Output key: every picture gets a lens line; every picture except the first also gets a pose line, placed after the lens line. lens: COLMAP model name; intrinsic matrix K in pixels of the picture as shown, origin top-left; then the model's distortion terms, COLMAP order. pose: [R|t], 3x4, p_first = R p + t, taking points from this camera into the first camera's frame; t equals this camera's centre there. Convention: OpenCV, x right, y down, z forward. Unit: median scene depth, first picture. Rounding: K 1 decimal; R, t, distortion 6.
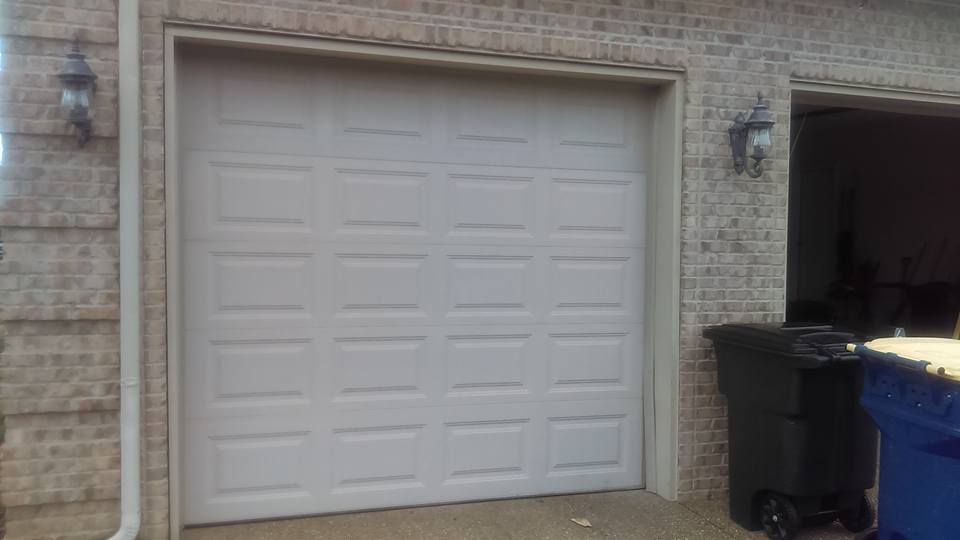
lens RADIAL K [[821.4, 0, 480.0], [0, 821.4, 270.0], [0, 0, 1]] dist [0.081326, -0.183710]
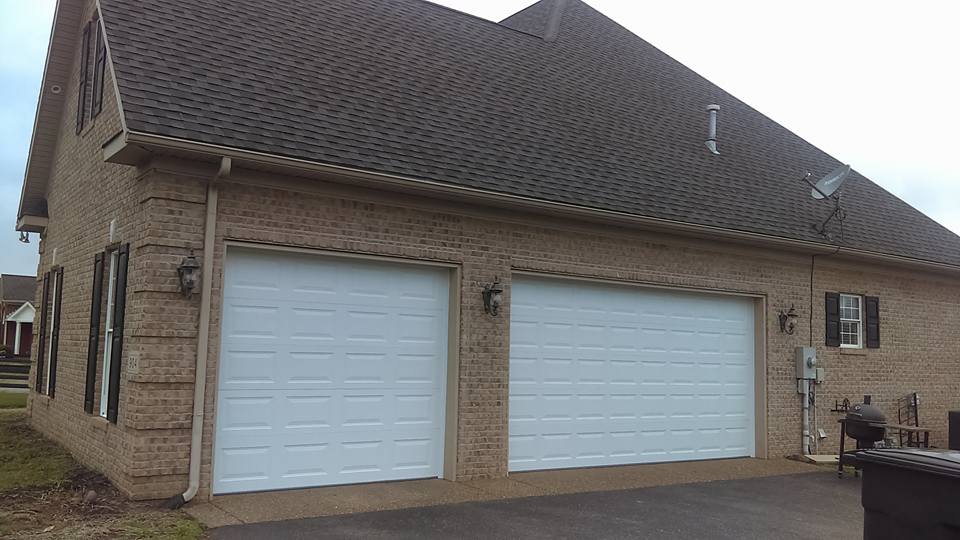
lens RADIAL K [[821.4, 0, 480.0], [0, 821.4, 270.0], [0, 0, 1]] dist [0.081326, -0.183710]
pose [[0.957324, 0.040347, 0.286186, -0.299125], [-0.004956, 0.992354, -0.123328, 0.027581], [-0.288974, 0.116647, 0.950204, -0.970589]]
